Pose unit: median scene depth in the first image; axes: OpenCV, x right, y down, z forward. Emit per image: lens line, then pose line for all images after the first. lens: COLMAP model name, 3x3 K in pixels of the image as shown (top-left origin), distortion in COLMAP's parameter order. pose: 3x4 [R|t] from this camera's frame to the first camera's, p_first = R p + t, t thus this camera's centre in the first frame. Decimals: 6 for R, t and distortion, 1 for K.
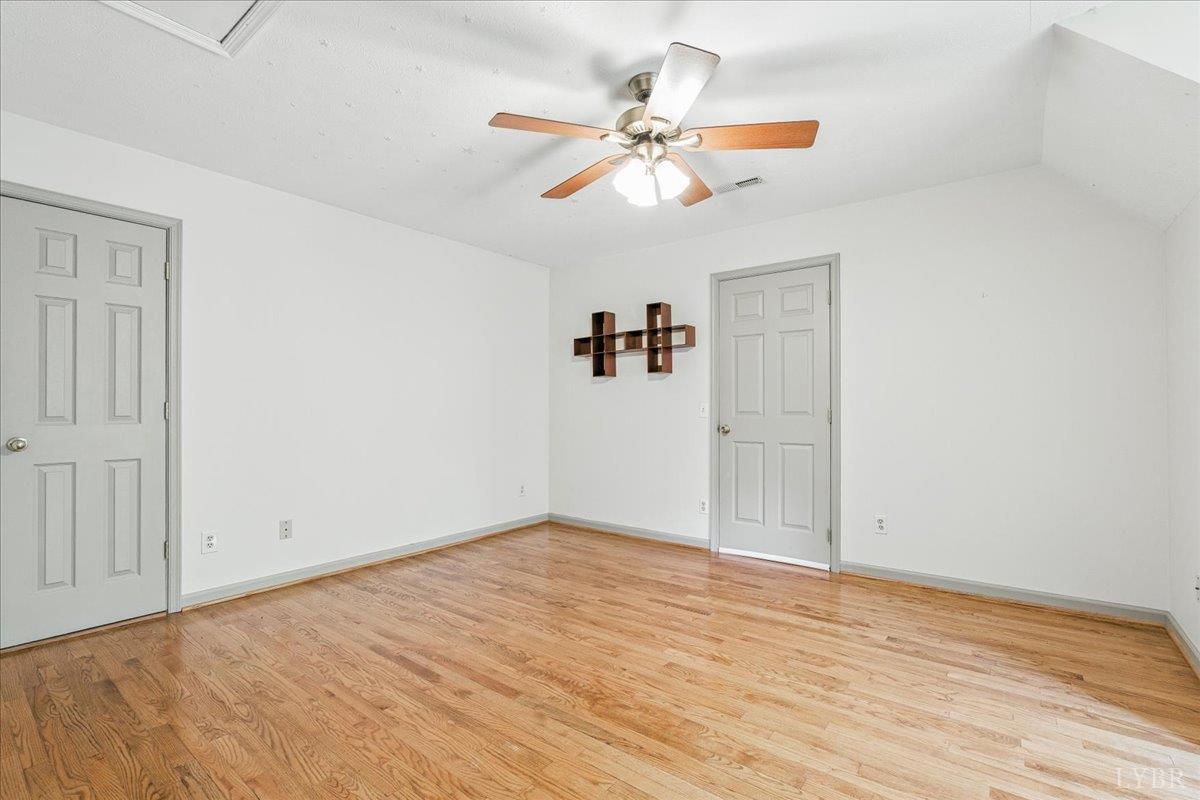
lens RADIAL K [[531.3, 0, 601.5], [0, 531.3, 404.3], [0, 0, 1]] dist [-0.010094, 0.001722]
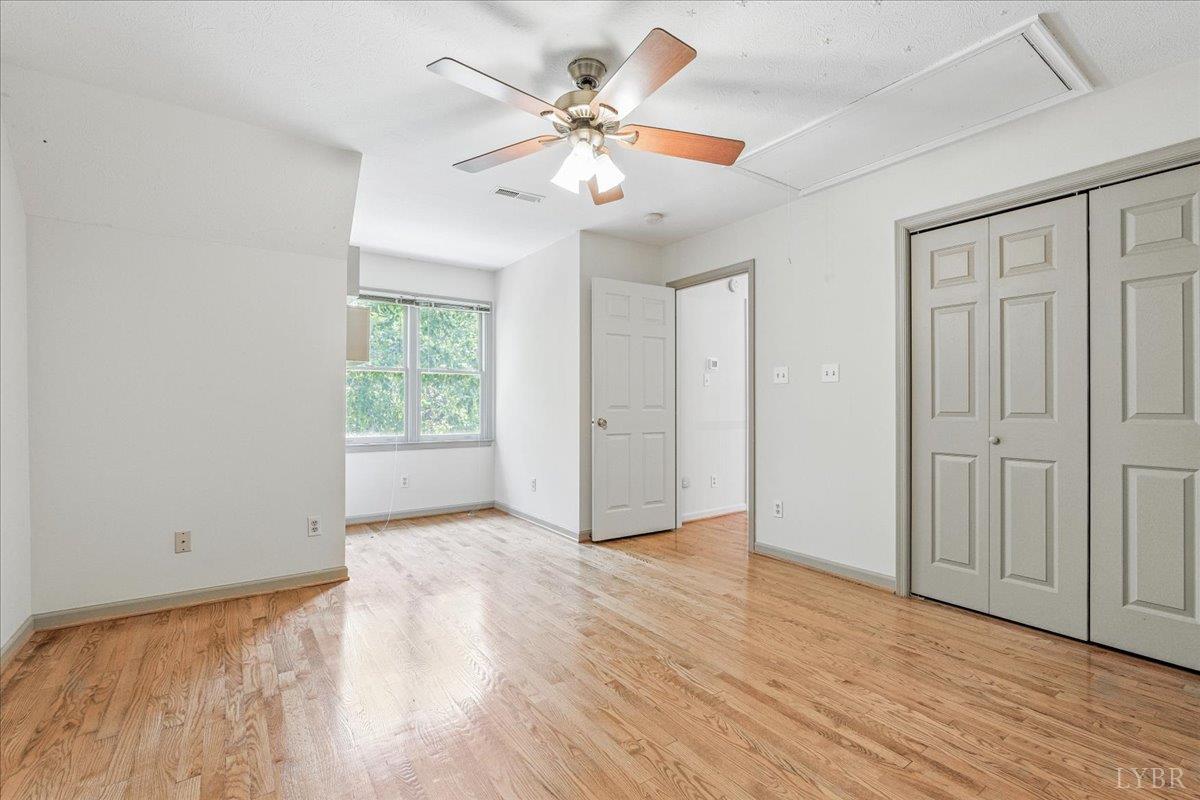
lens RADIAL K [[531.3, 0, 599.8], [0, 531.3, 401.6], [0, 0, 1]] dist [-0.010094, 0.001722]
pose [[-0.955721, 0.001870, 0.294269, -0.222345], [-0.001909, 0.999919, -0.012554, 0.020949], [-0.294268, -0.012560, -0.955640, 1.931168]]
